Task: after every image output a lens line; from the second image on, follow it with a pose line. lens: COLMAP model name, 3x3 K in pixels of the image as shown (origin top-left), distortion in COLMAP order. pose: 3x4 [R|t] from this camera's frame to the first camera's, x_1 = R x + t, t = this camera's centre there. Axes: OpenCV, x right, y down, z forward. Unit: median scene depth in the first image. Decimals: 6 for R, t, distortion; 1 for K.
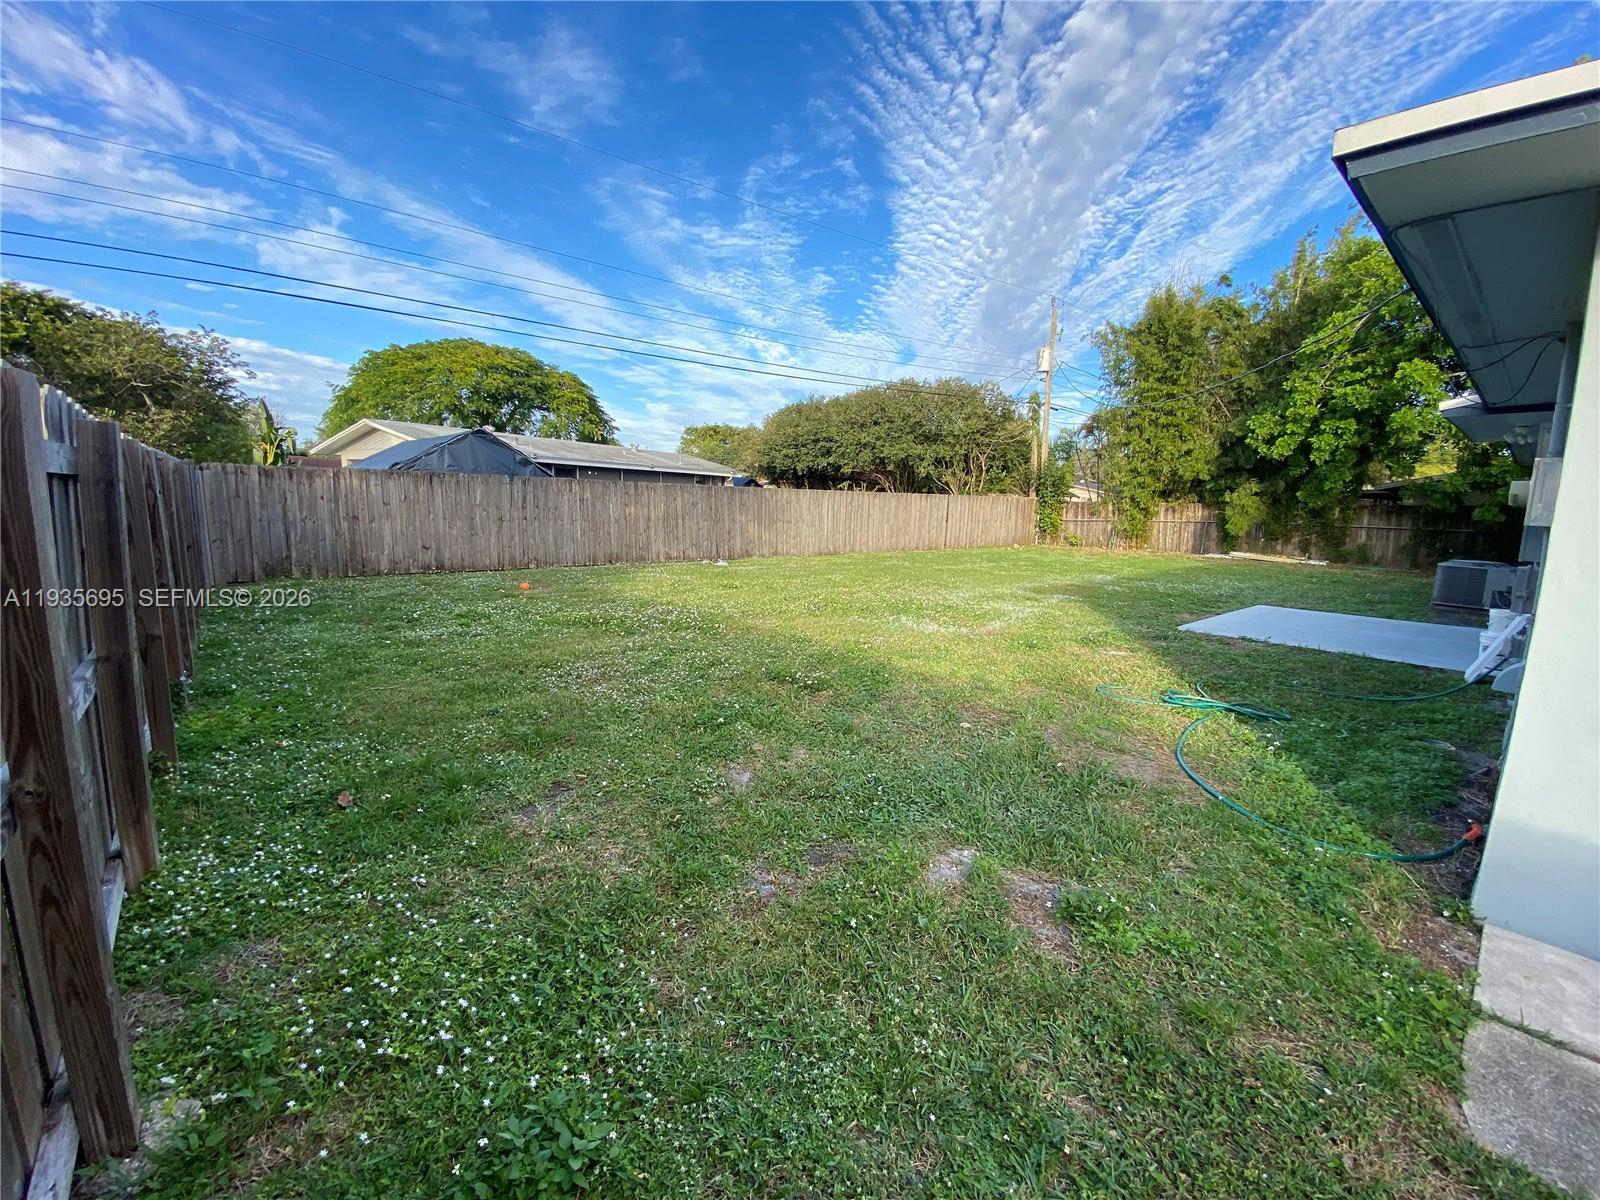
lens RADIAL K [[629.5, 0, 800.0], [0, 629.5, 600.0], [0, 0, 1]] dist [0.013487, -0.017707]
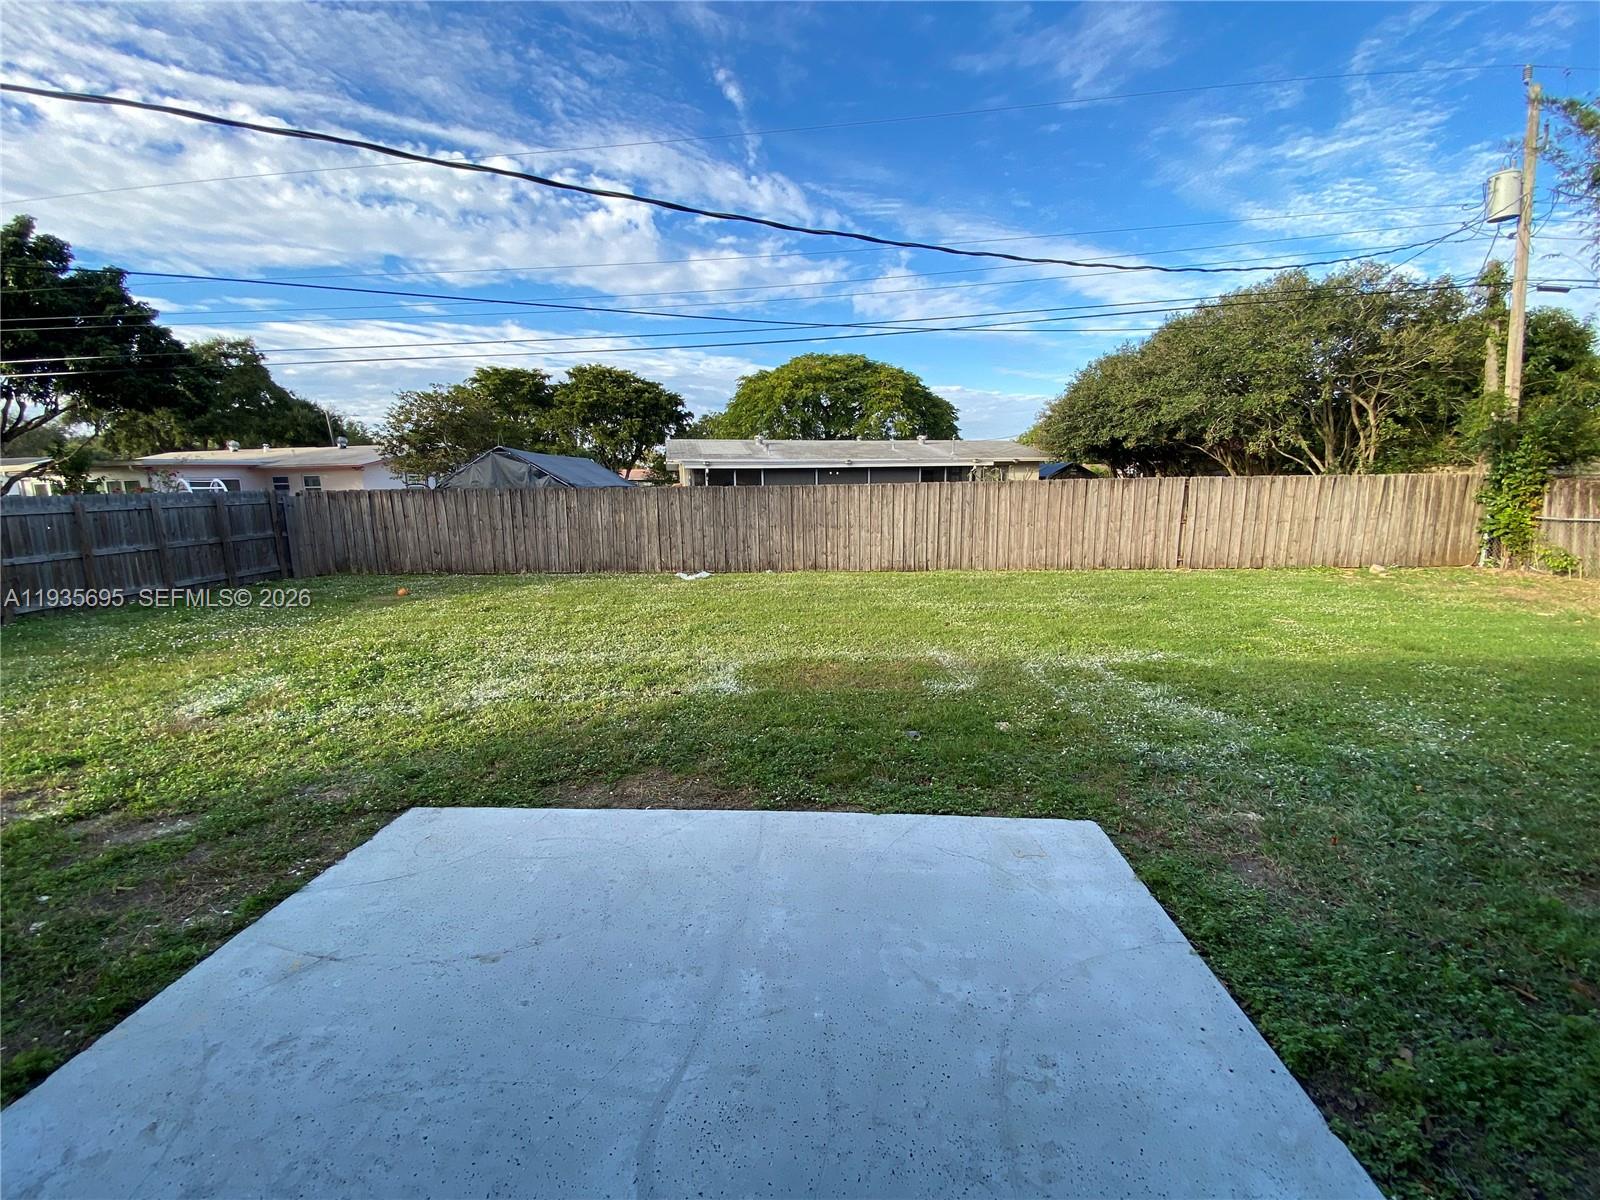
lens RADIAL K [[650.4, 0, 800.0], [0, 650.4, 600.0], [0, 0, 1]] dist [0.020291, -0.020011]
pose [[0.724501, 0.078161, -0.684828, 0.601283], [-0.075940, 0.996553, 0.033400, -0.069563], [0.685078, 0.027807, 0.727939, 0.459818]]
